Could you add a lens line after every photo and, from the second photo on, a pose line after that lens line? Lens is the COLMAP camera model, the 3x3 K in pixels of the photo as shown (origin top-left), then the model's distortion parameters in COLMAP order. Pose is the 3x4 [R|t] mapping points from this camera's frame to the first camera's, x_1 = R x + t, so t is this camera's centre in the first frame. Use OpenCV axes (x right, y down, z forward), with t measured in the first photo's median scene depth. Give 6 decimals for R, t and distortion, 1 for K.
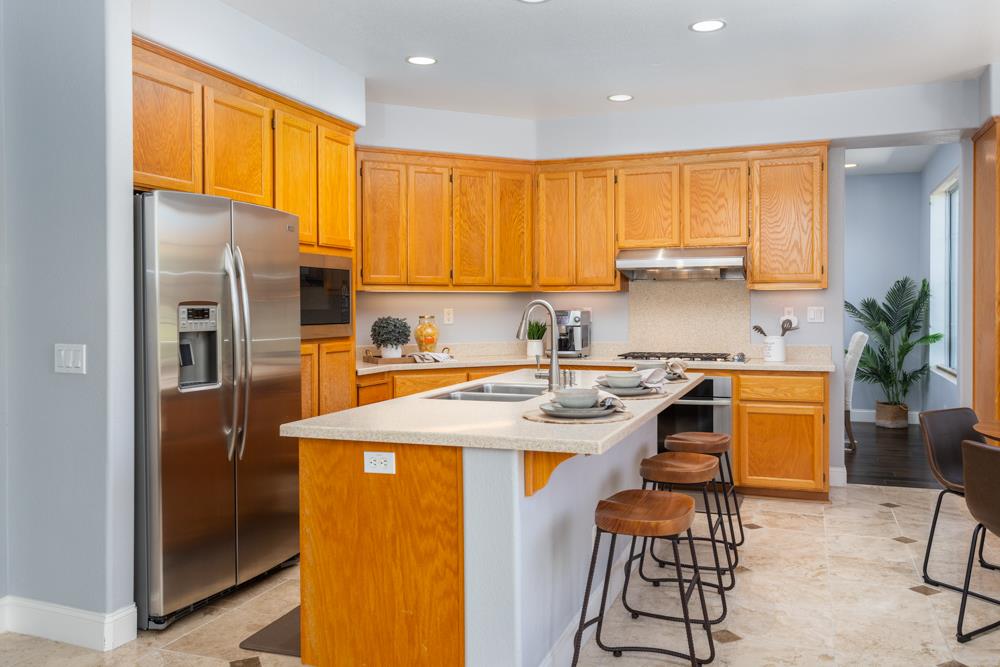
lens RADIAL K [[765.0, 0, 506.8], [0, 765.0, 328.1], [0, 0, 1]] dist [-0.001763, -0.000619]
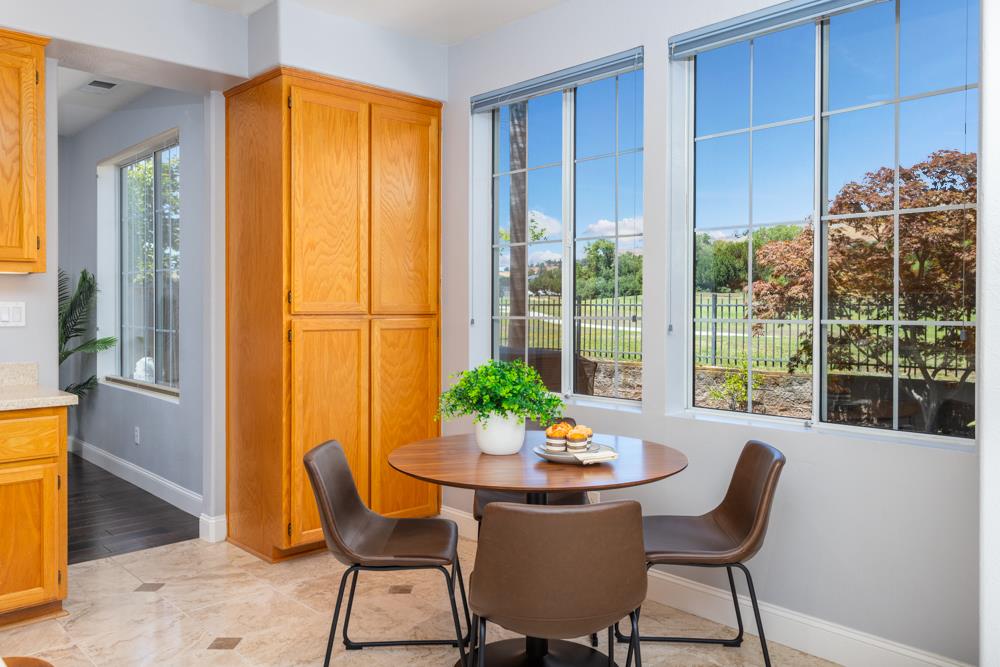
lens RADIAL K [[783.1, 0, 524.9], [0, 783.1, 314.9], [0, 0, 1]] dist [0.006099, -0.004192]
pose [[0.434099, -0.007133, 0.900837, 0.009836], [0.023797, 0.999710, -0.003552, -0.007422], [-0.900551, 0.022979, 0.434143, 0.502776]]
